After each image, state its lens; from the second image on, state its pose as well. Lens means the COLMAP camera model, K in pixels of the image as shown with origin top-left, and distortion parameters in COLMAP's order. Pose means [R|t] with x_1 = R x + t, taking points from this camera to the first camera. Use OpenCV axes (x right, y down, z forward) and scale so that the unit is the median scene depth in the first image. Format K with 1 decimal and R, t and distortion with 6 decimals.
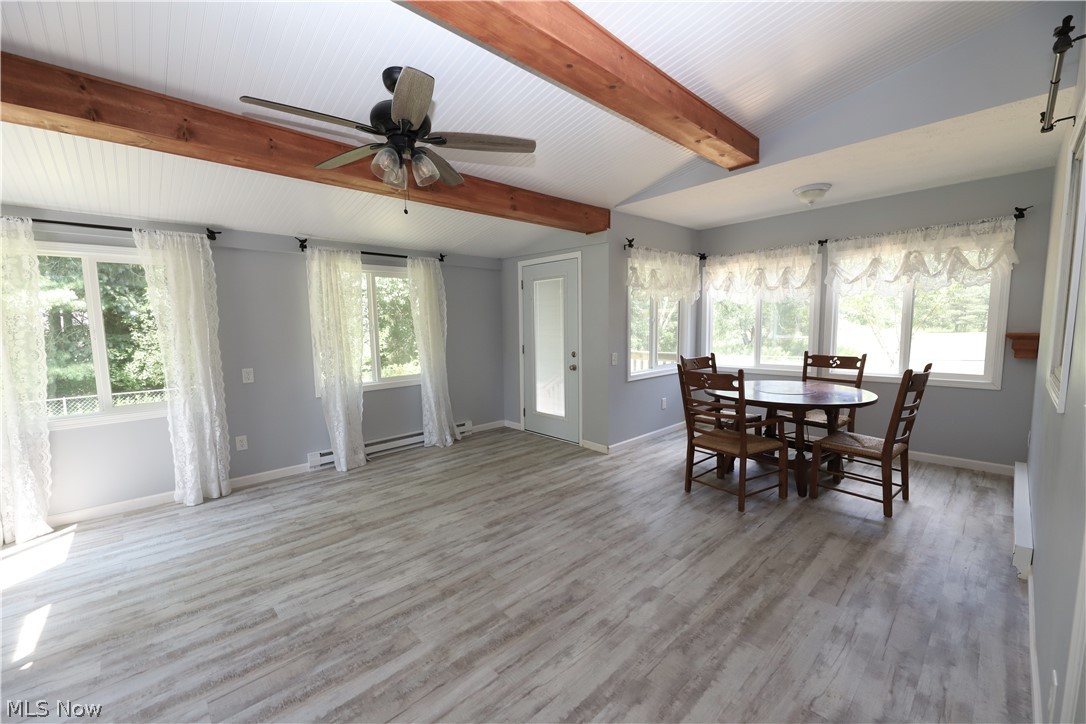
lens RADIAL K [[431.2, 0, 539.2], [0, 431.2, 362.5], [0, 0, 1]] dist [-0.000970, -0.000407]
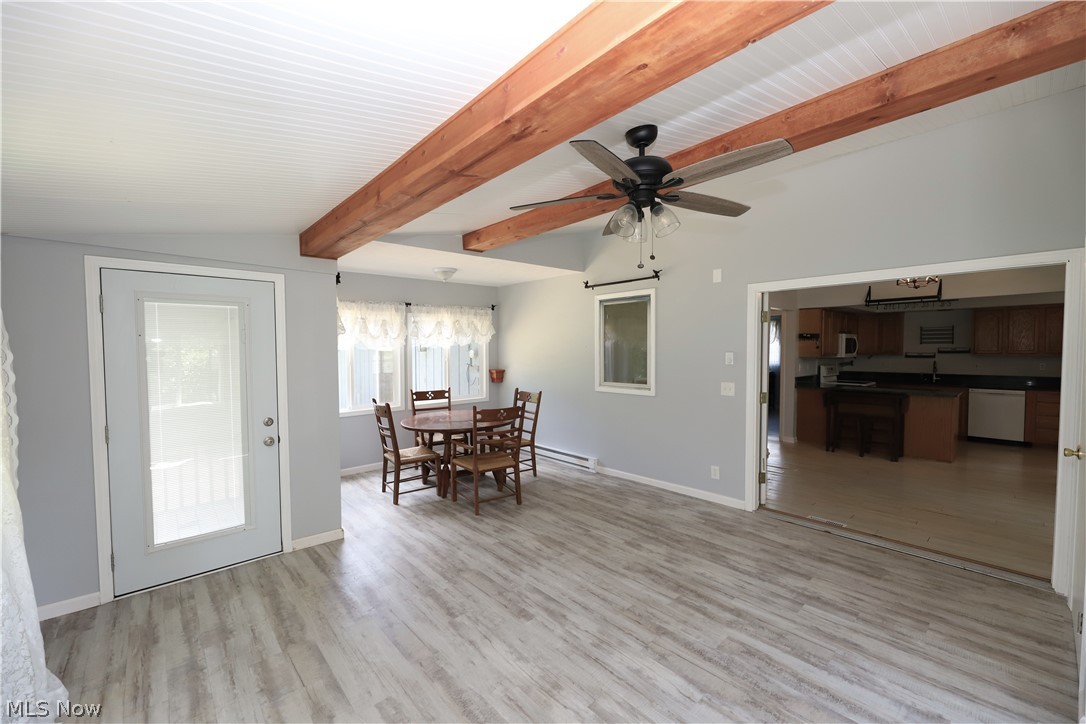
lens RADIAL K [[431.2, 0, 539.2], [0, 431.2, 362.5], [0, 0, 1]] dist [-0.000970, -0.000407]
pose [[0.025150, -0.015815, 0.999559, -1.128755], [0.102740, 0.994621, 0.013151, -0.148885], [-0.994390, 0.102364, 0.026639, 1.070532]]
